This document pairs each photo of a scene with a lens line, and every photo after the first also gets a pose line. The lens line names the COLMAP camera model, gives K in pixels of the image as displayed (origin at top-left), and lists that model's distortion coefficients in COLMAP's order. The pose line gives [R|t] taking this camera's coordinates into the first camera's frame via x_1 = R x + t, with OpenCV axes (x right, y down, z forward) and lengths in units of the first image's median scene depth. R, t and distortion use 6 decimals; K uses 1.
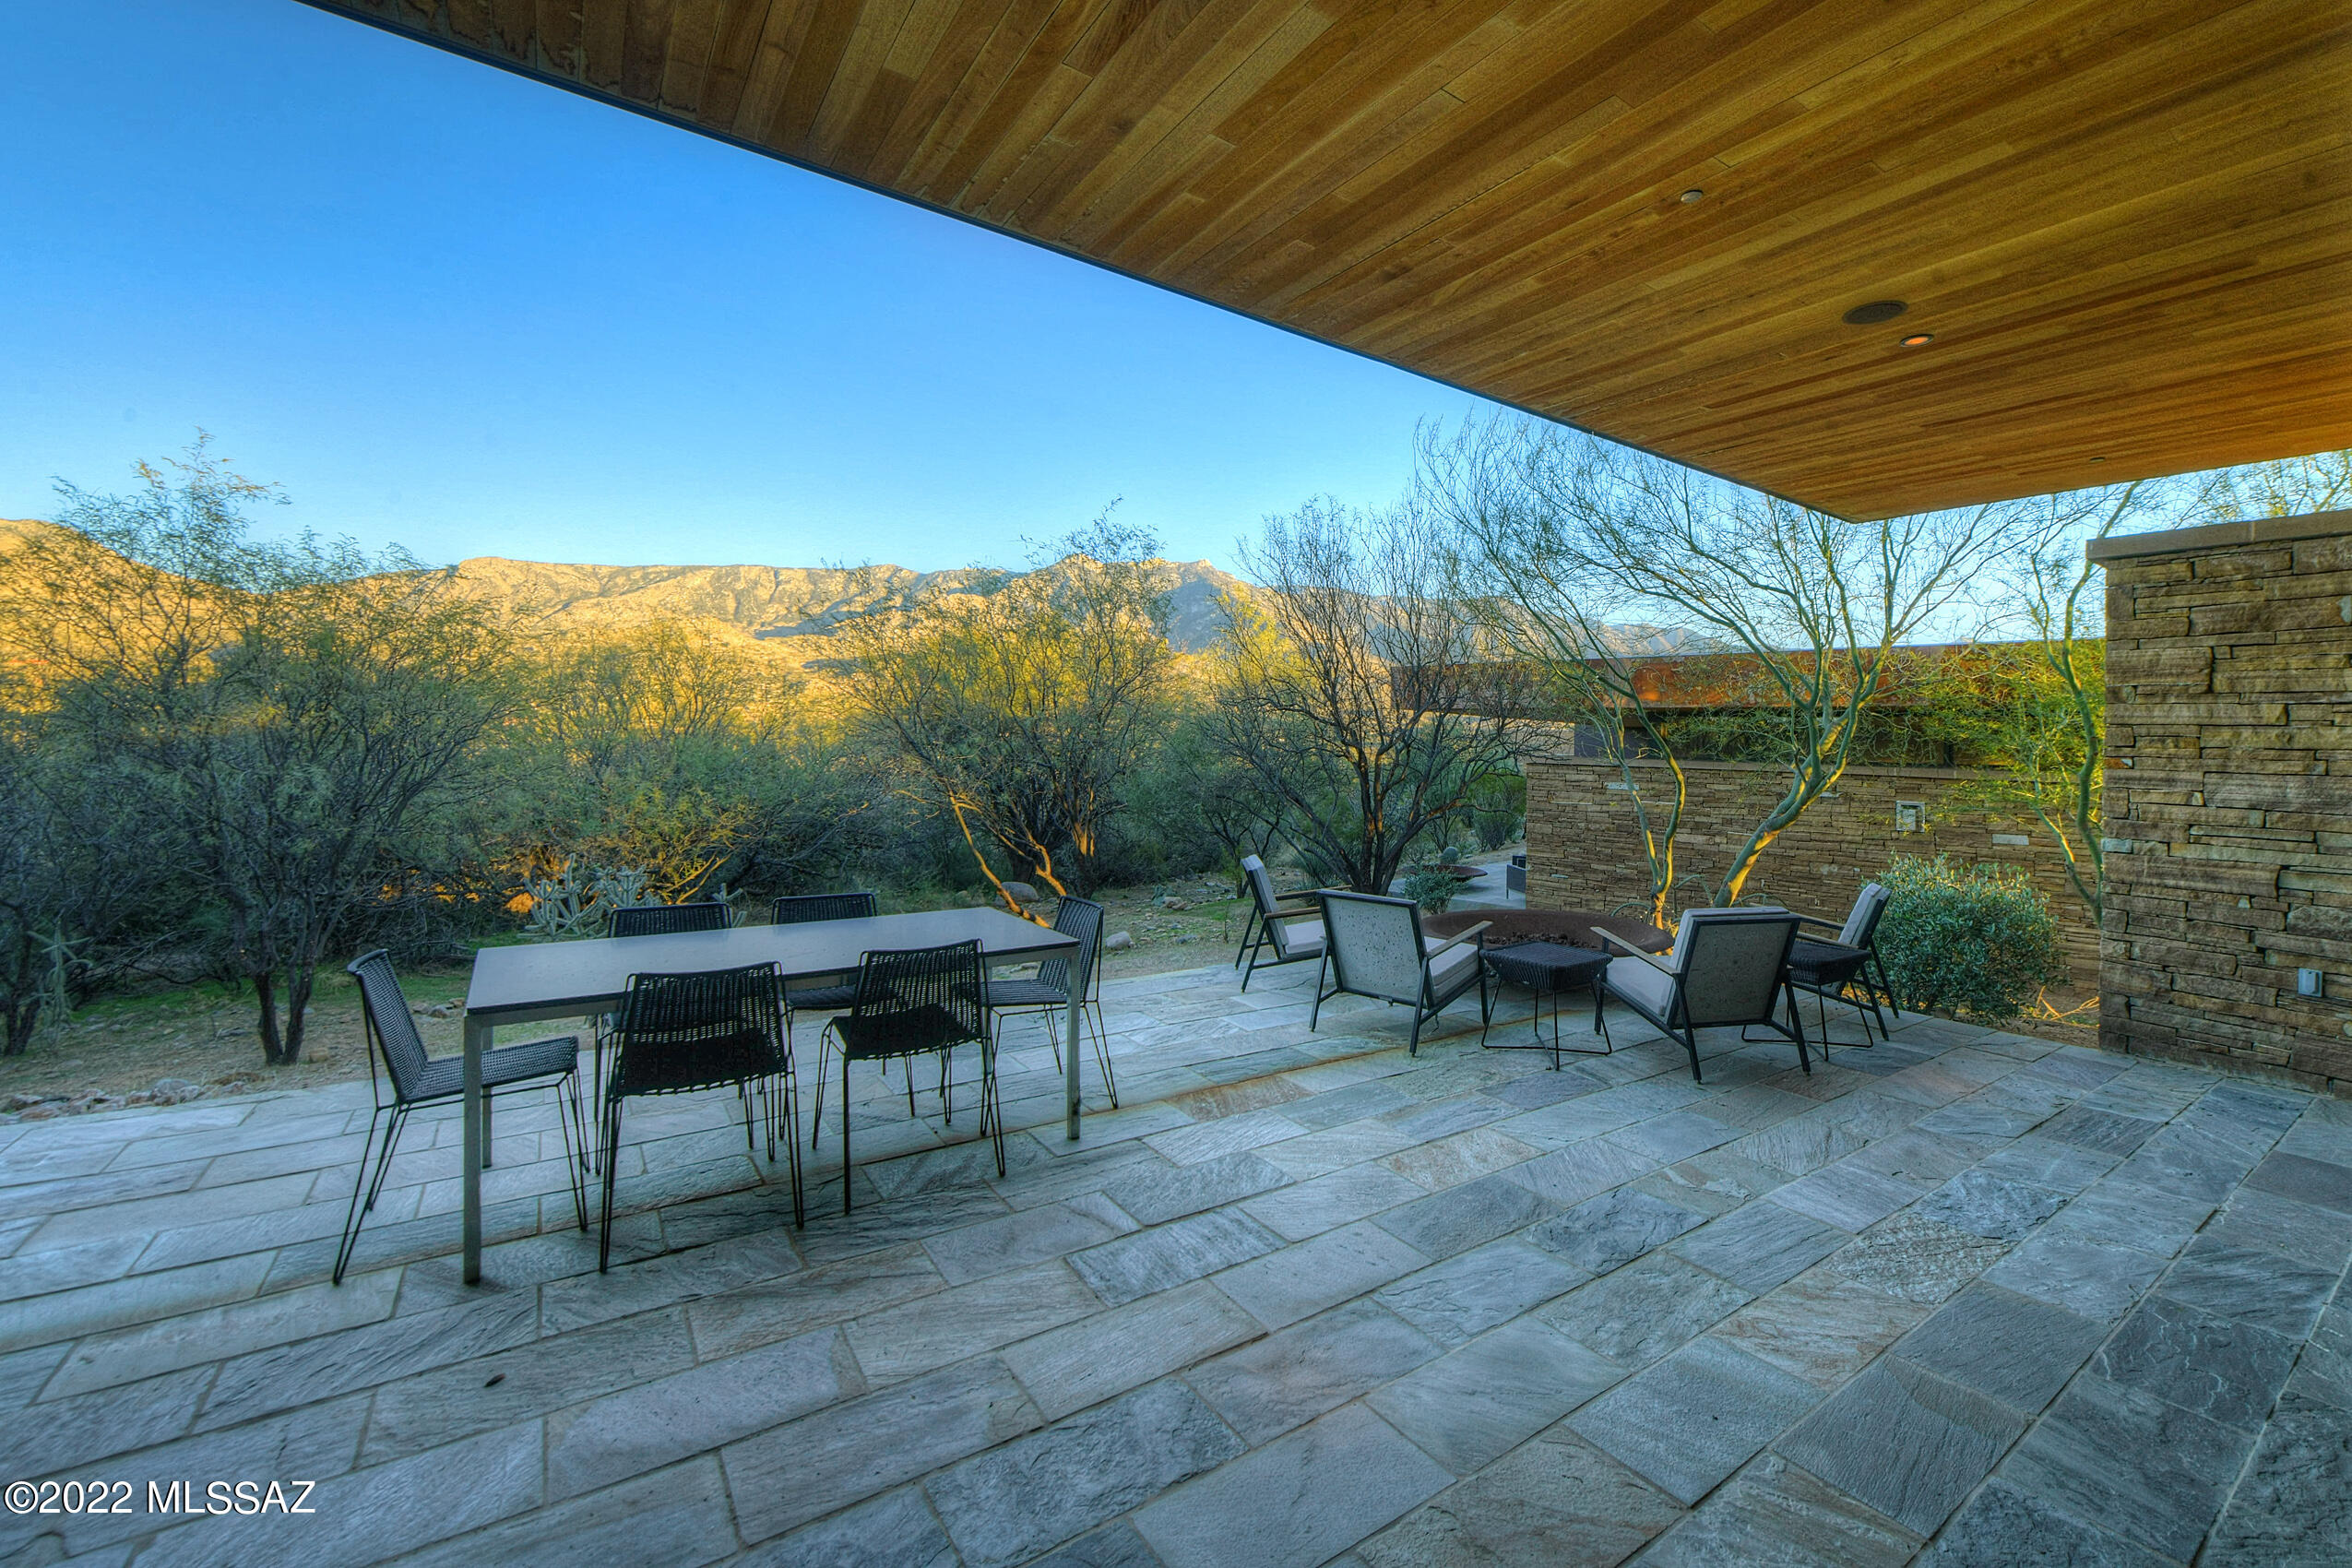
lens RADIAL K [[957.6, 0, 1174.1], [0, 957.6, 745.6], [0, 0, 1]] dist [-0.008241, -0.001476]
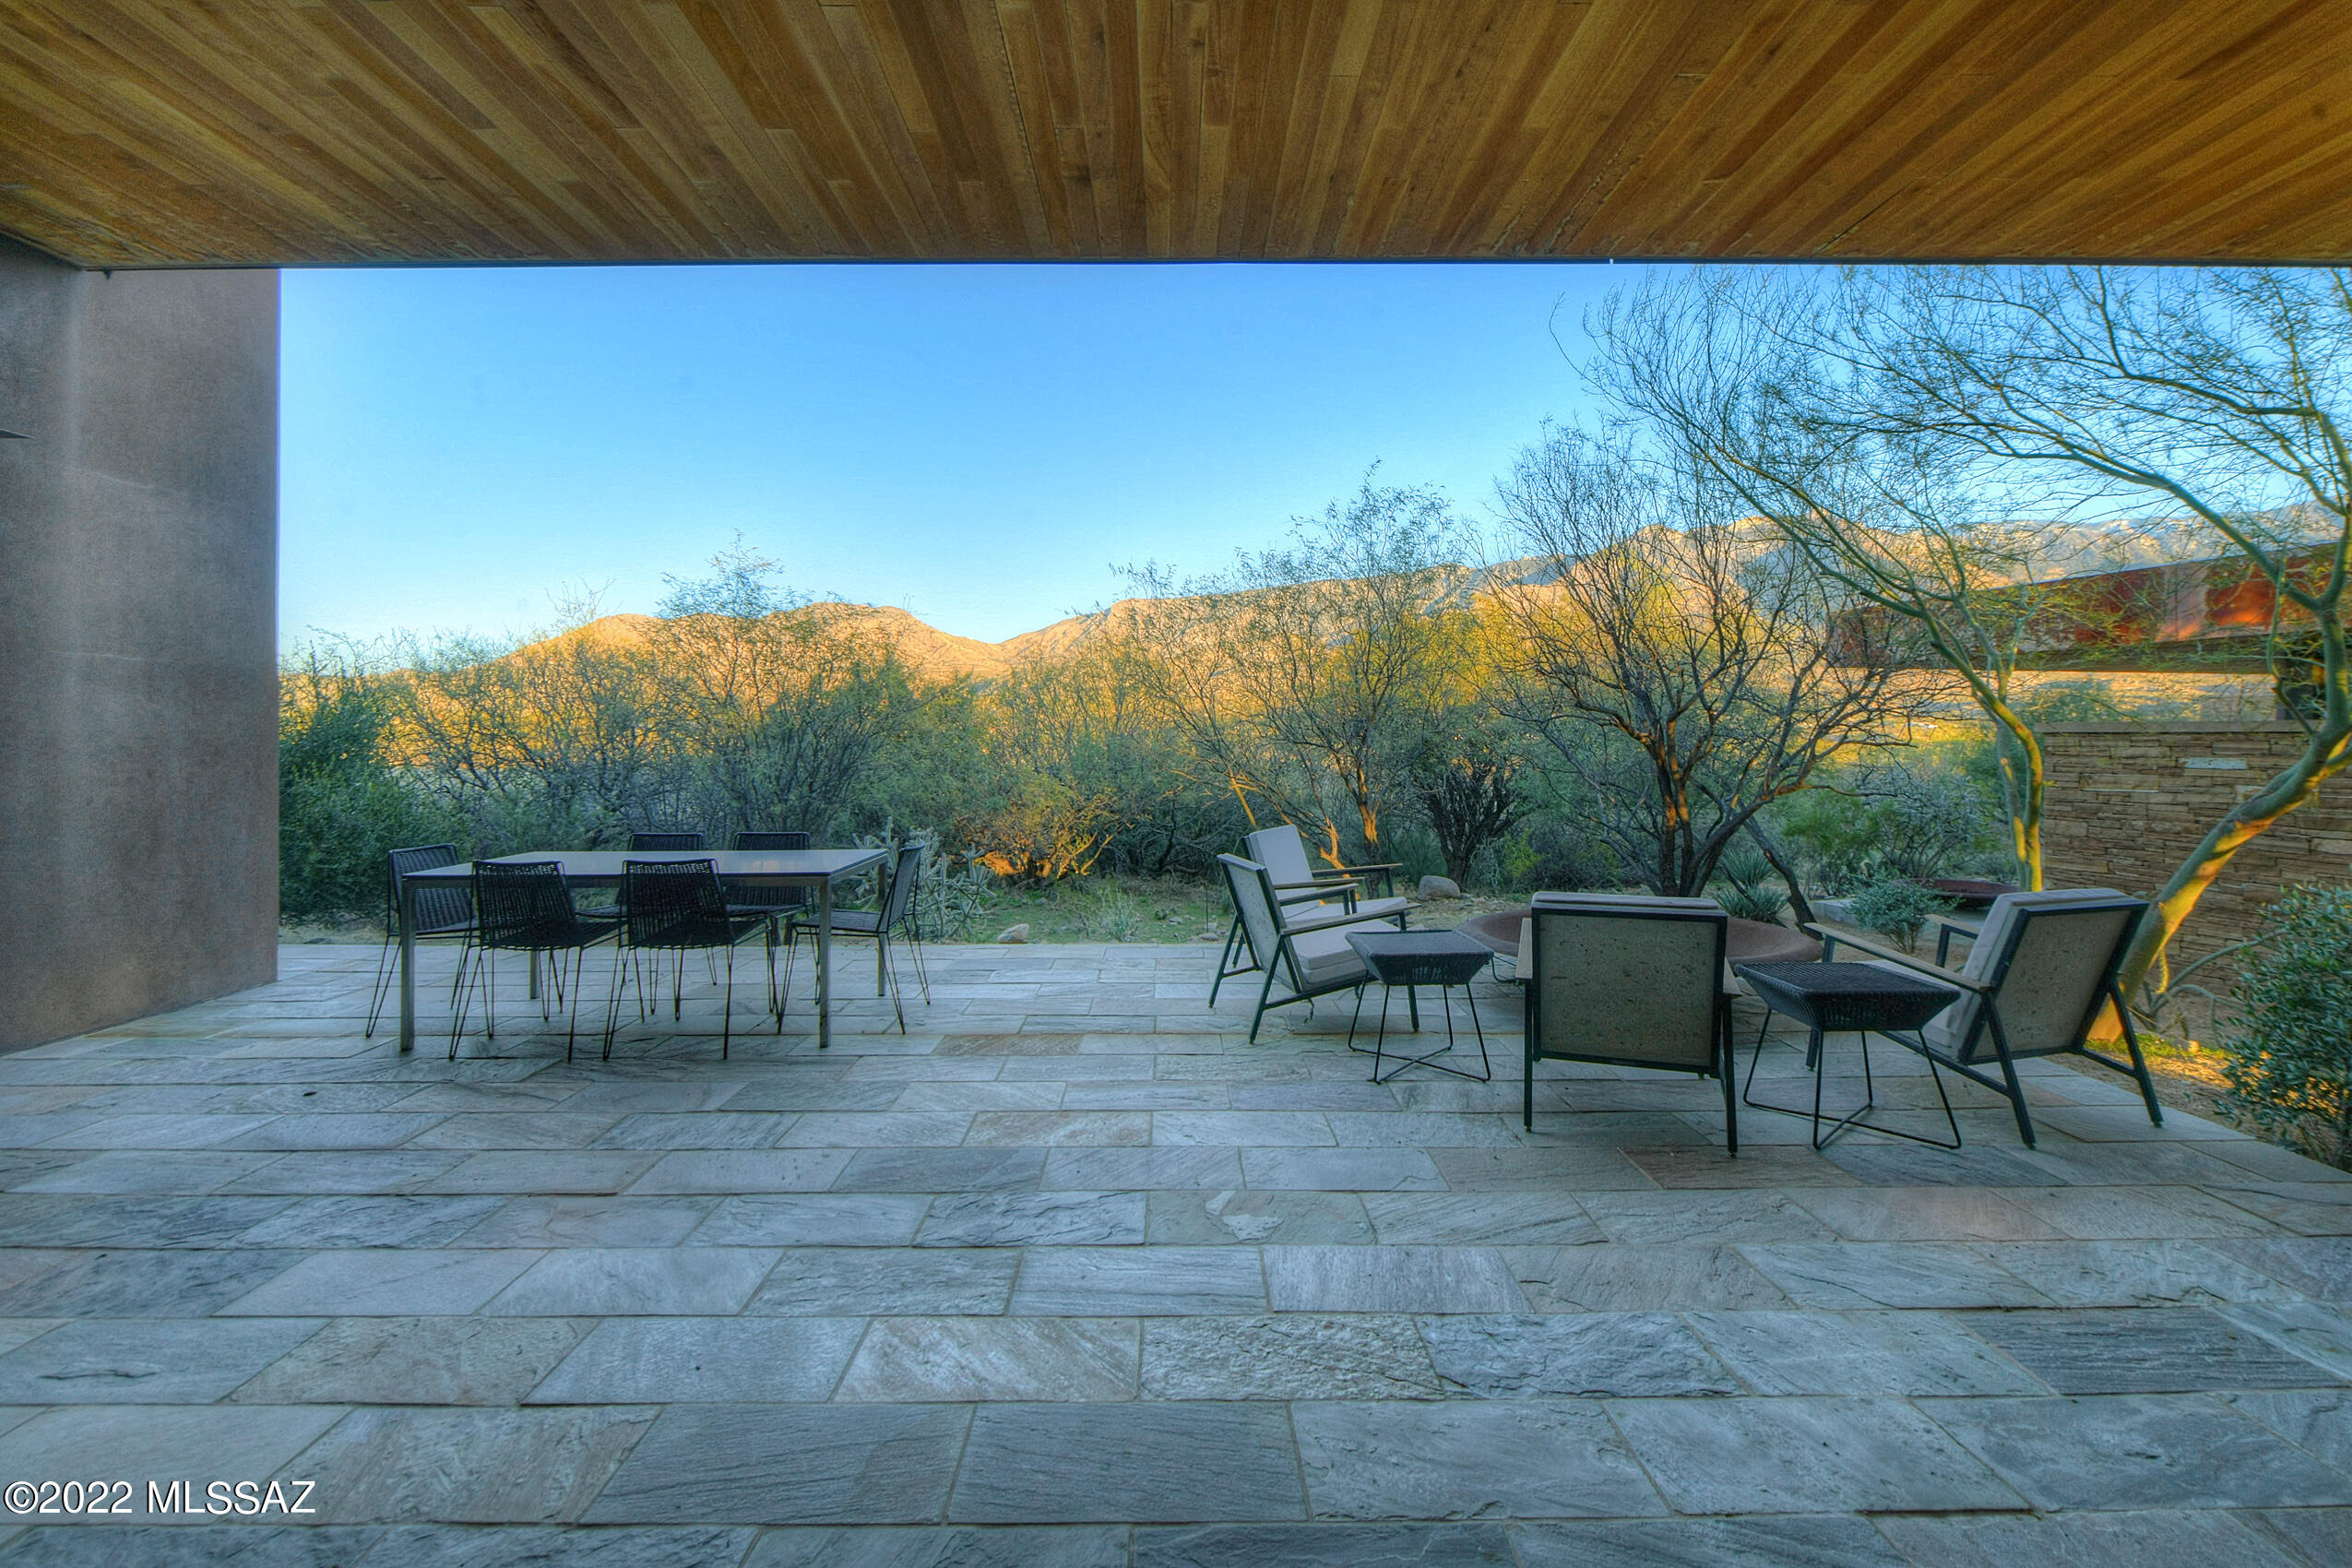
lens RADIAL K [[957.6, 0, 1158.2], [0, 957.6, 754.3], [0, 0, 1]] dist [-0.008241, -0.001476]
pose [[0.829250, -0.016142, -0.558645, 0.780858], [0.021382, 0.999767, 0.002852, 0.063646], [0.558469, -0.014310, 0.829402, 0.261808]]
